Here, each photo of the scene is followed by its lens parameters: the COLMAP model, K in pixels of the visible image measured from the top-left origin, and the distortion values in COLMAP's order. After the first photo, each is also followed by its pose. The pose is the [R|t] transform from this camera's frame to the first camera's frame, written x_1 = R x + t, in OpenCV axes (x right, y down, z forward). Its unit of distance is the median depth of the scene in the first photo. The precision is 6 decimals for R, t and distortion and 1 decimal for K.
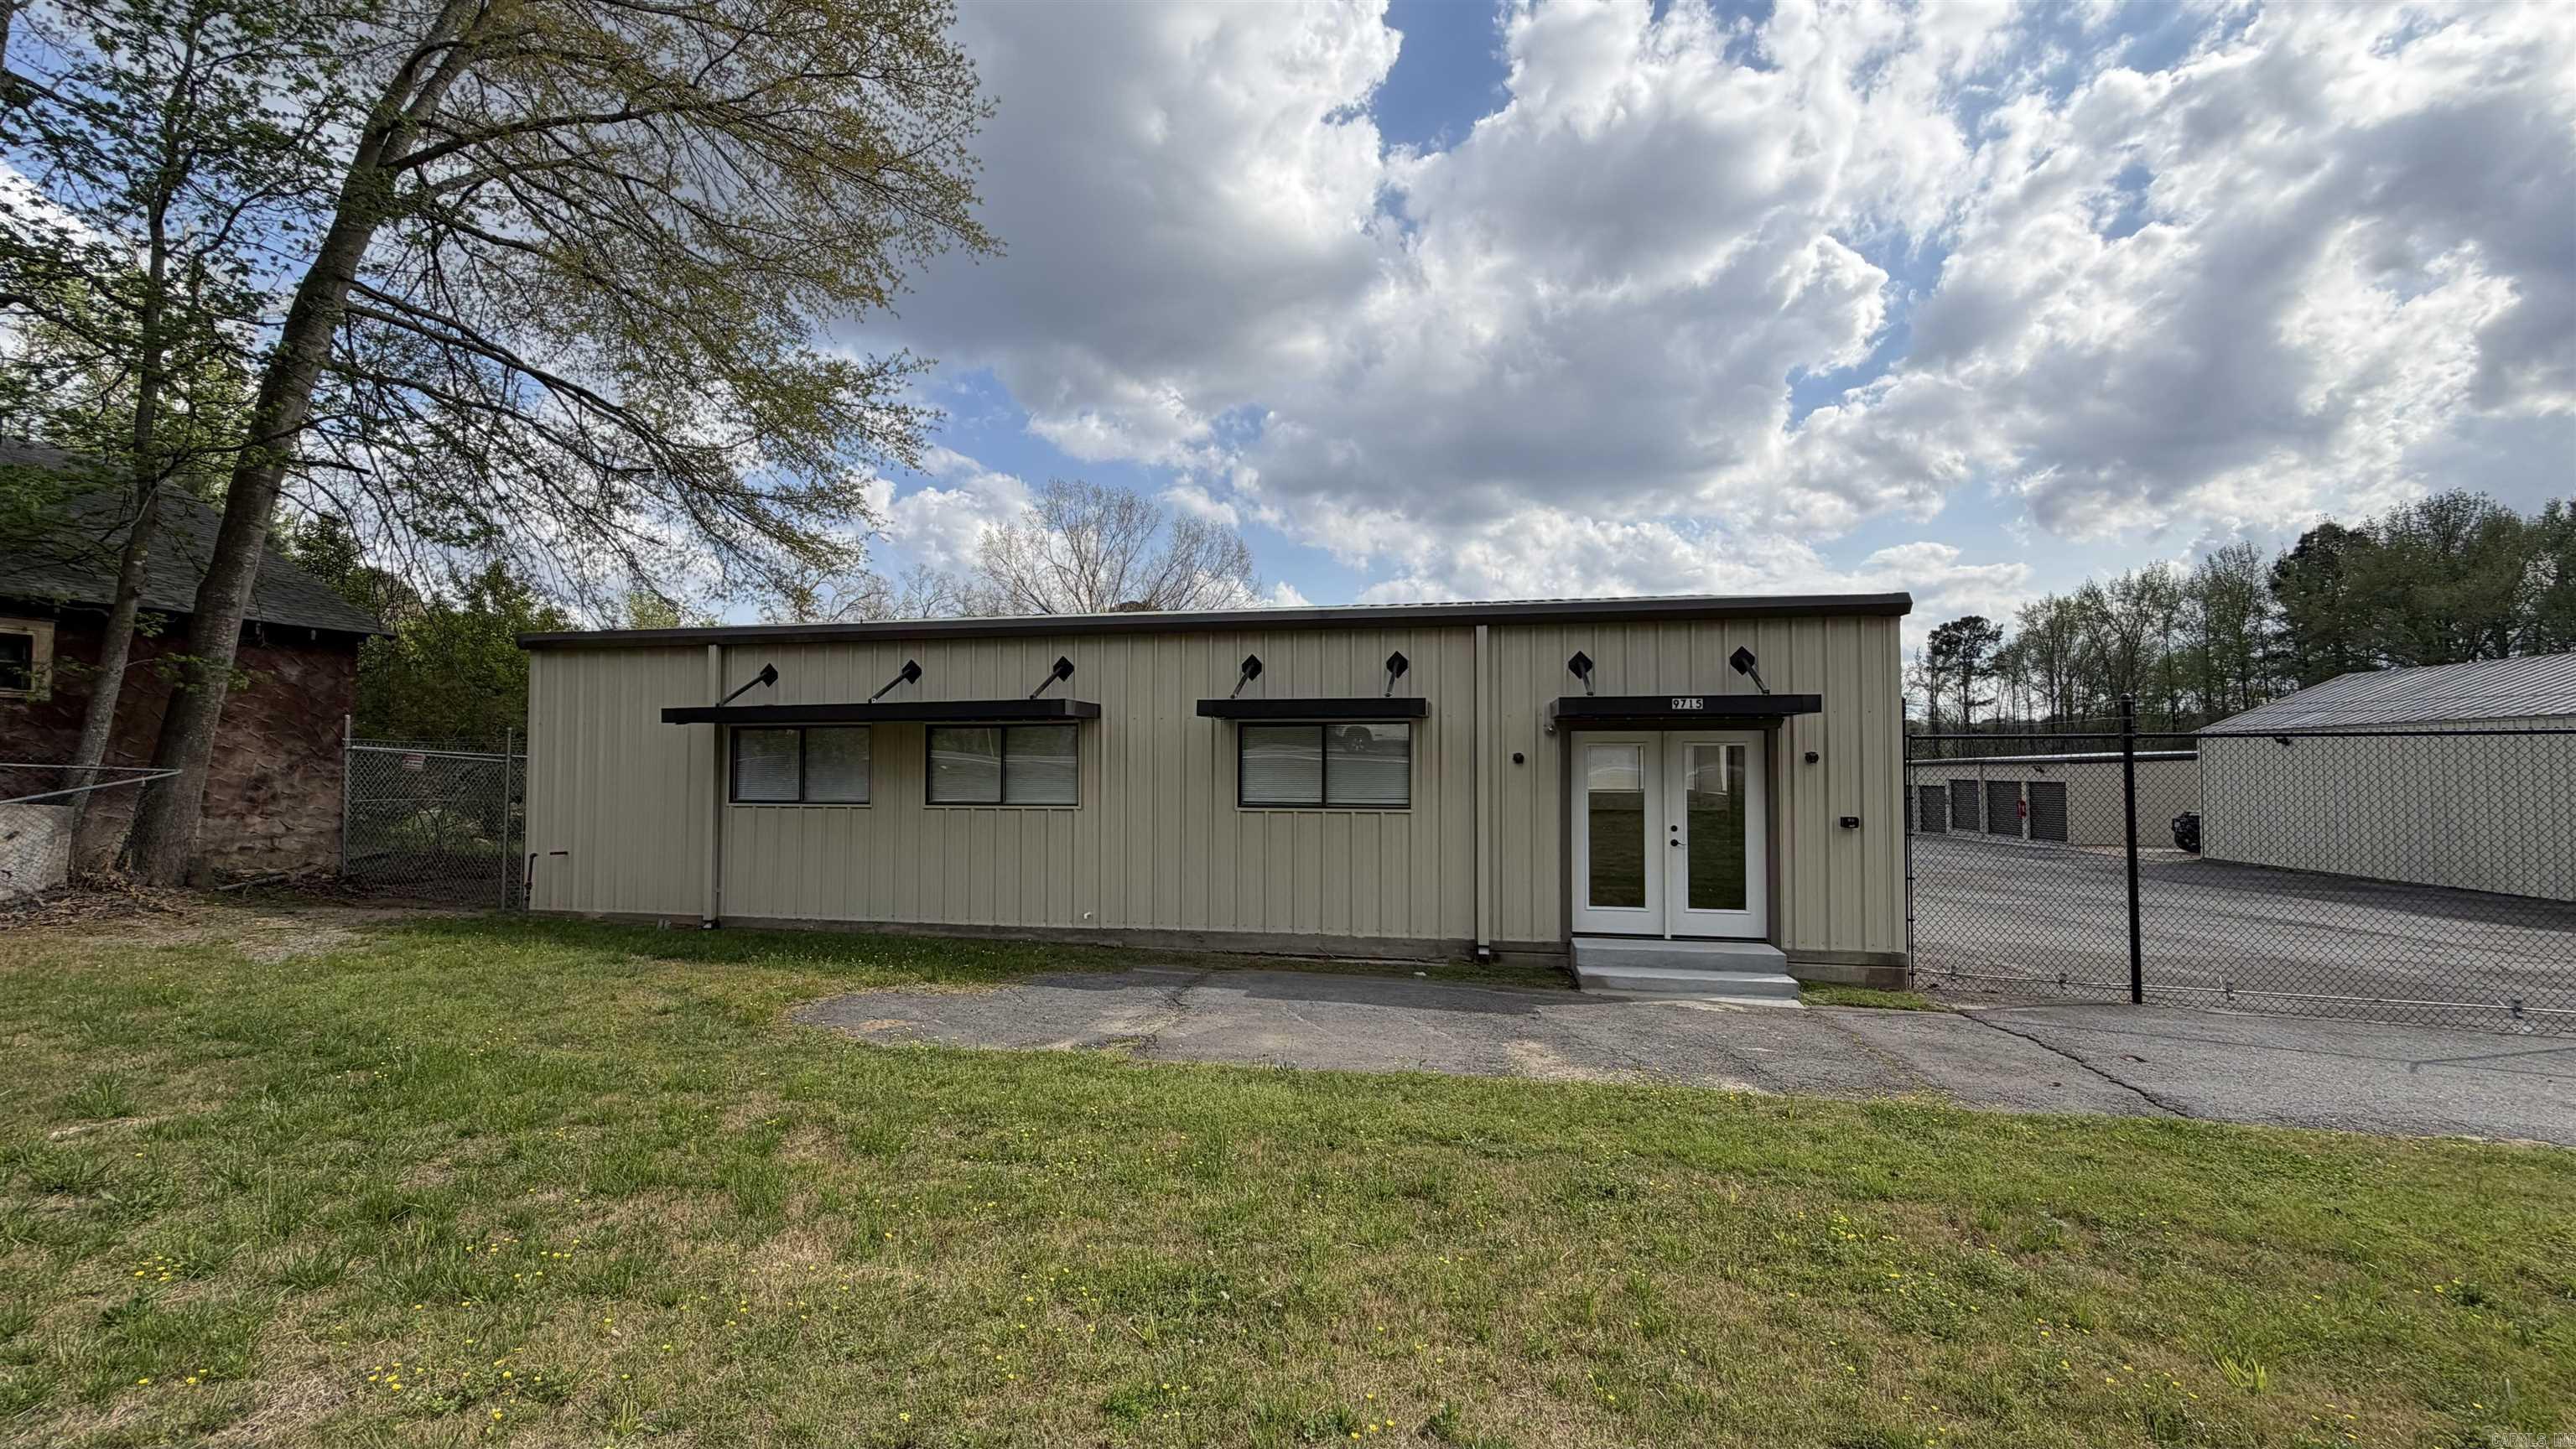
lens RADIAL K [[1034.2, 0, 1281.1], [0, 1034.2, 715.4], [0, 0, 1]] dist [0.001586, 0.000841]
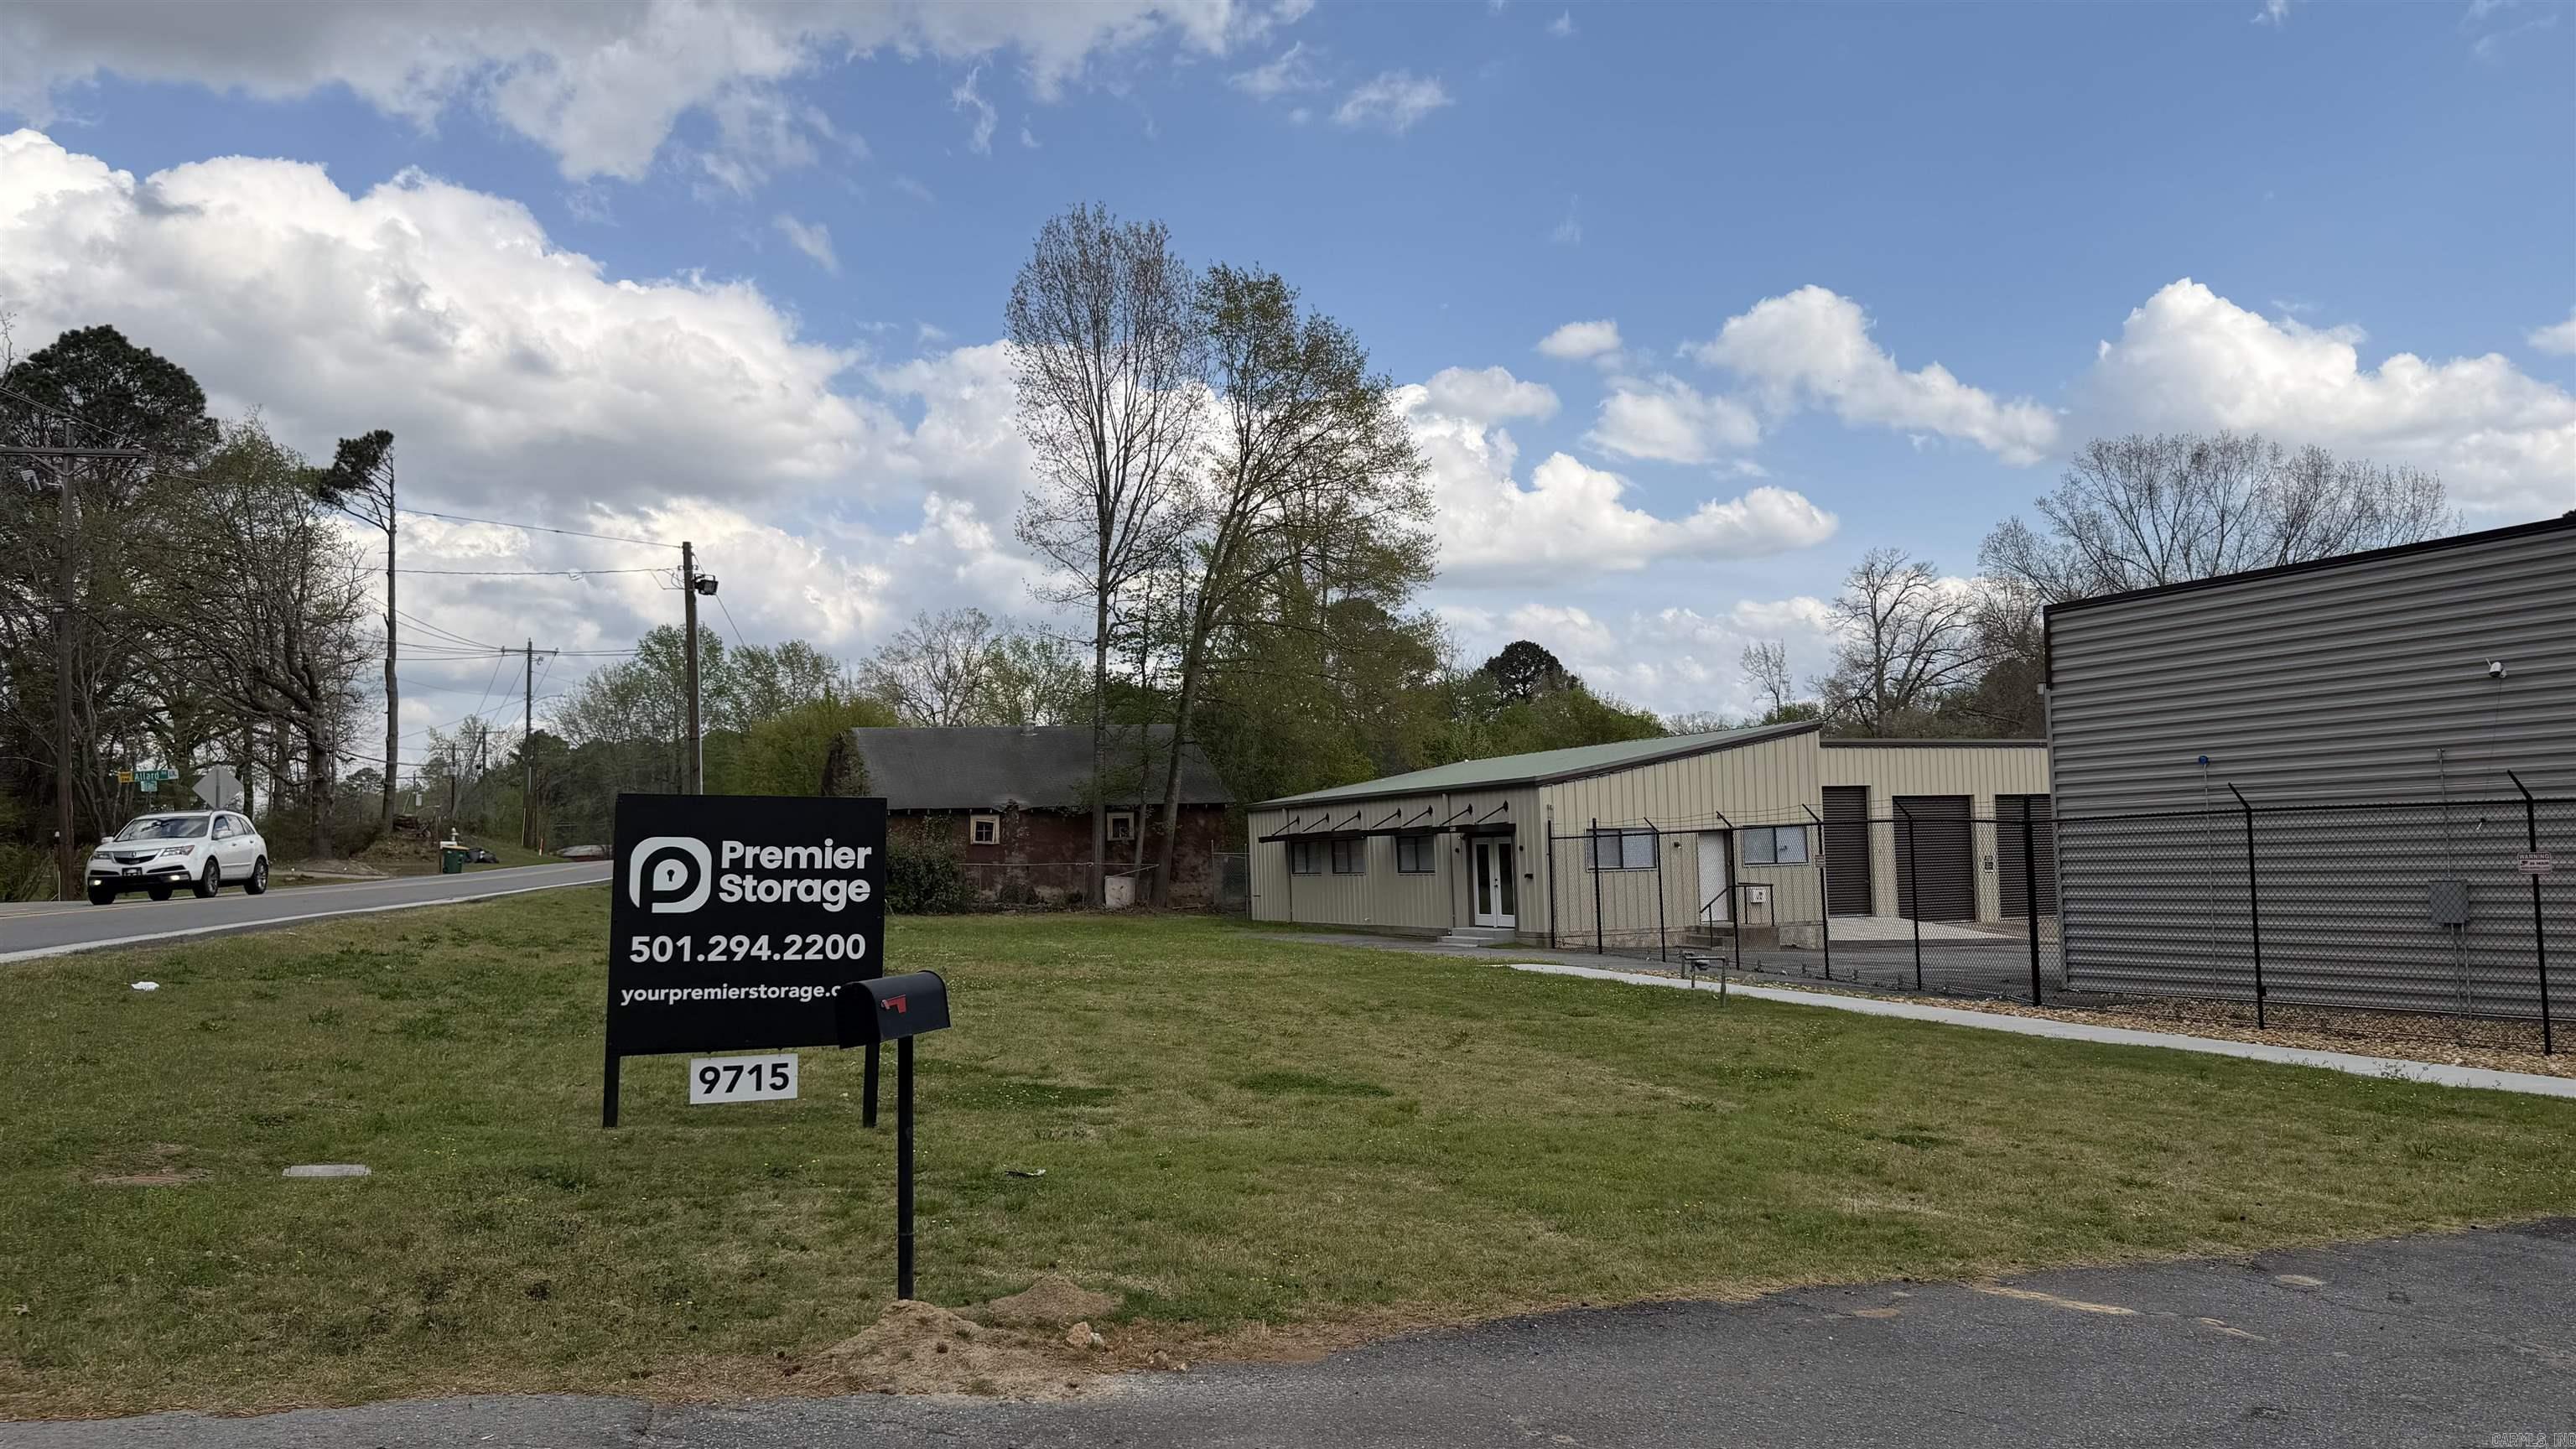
lens RADIAL K [[1810.5, 0, 1262.7], [0, 1810.5, 733.4], [0, 0, 1]] dist [0.071167, -0.002258]
pose [[0.585474, -0.075171, -0.807198, 0.814340], [0.072224, 0.996569, -0.040421, -0.021770], [0.807467, -0.034633, 0.588895, -0.432818]]
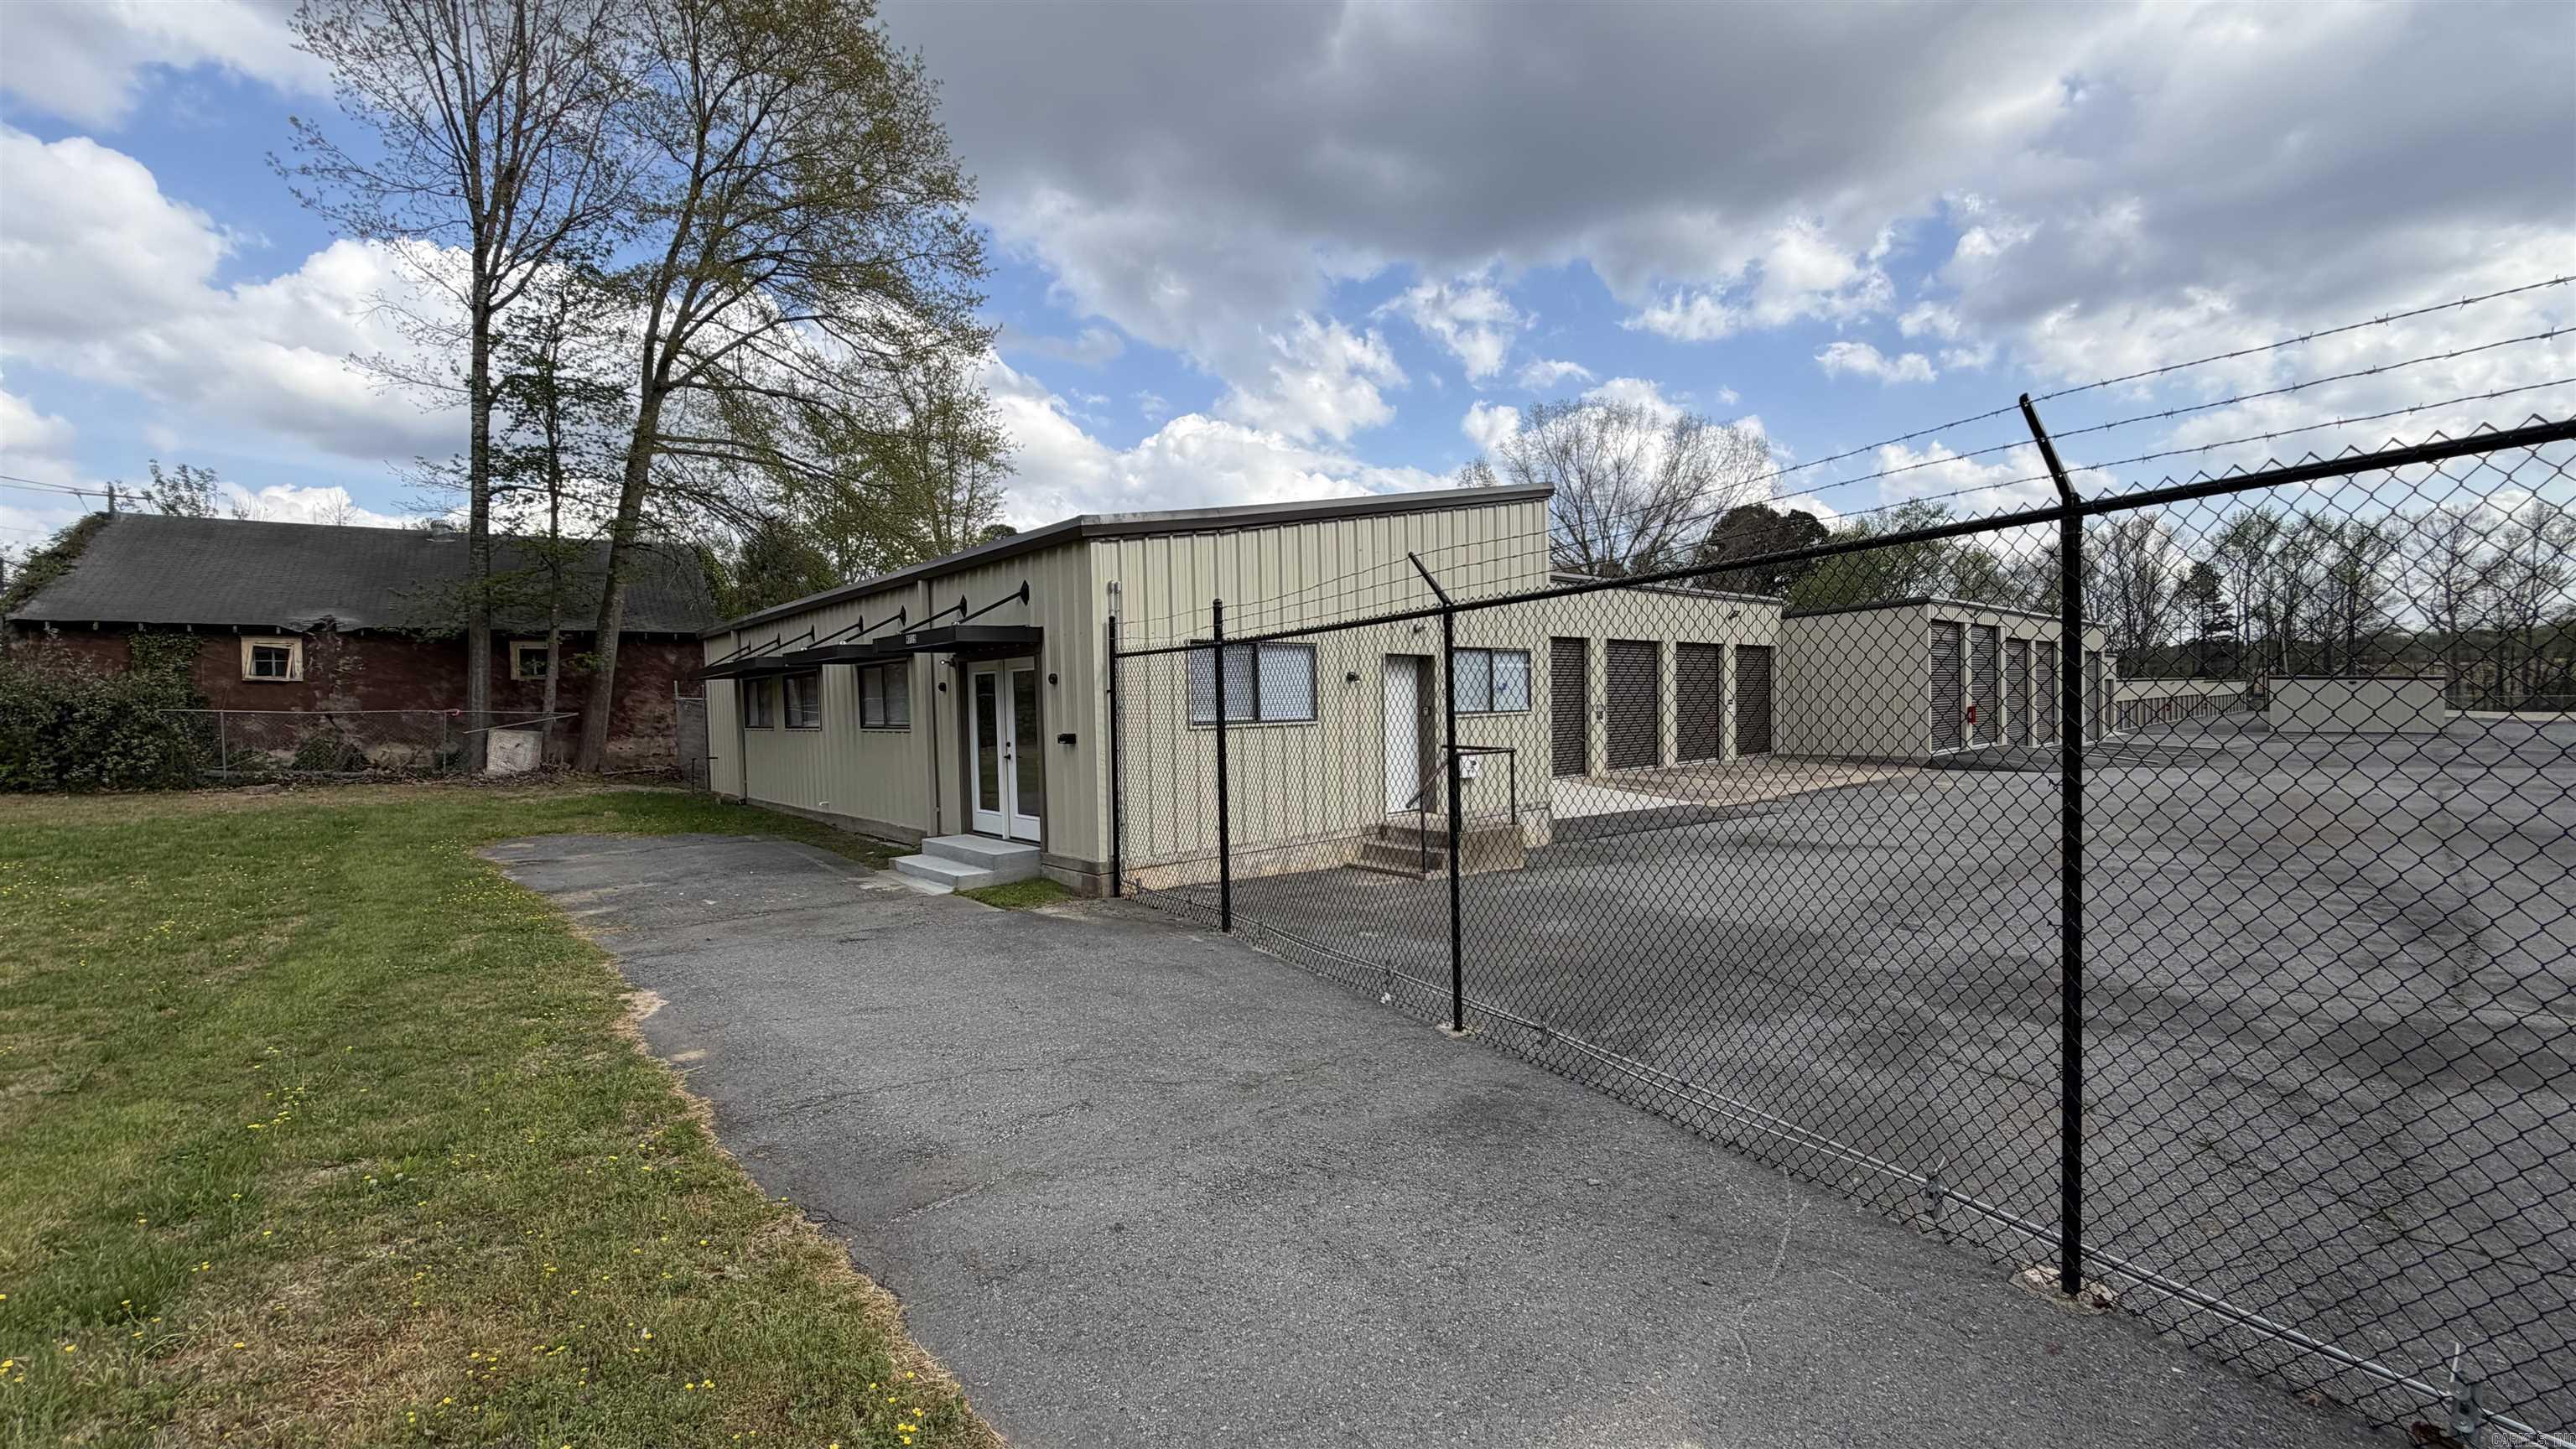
lens RADIAL K [[1034.2, 0, 1283.8], [0, 1034.2, 730.7], [0, 0, 1]] dist [0.001586, 0.000841]
pose [[0.795962, -0.005538, -0.605321, 0.320128], [0.057788, 0.996086, 0.066875, 0.008439], [0.602582, -0.088210, 0.793167, 0.066280]]
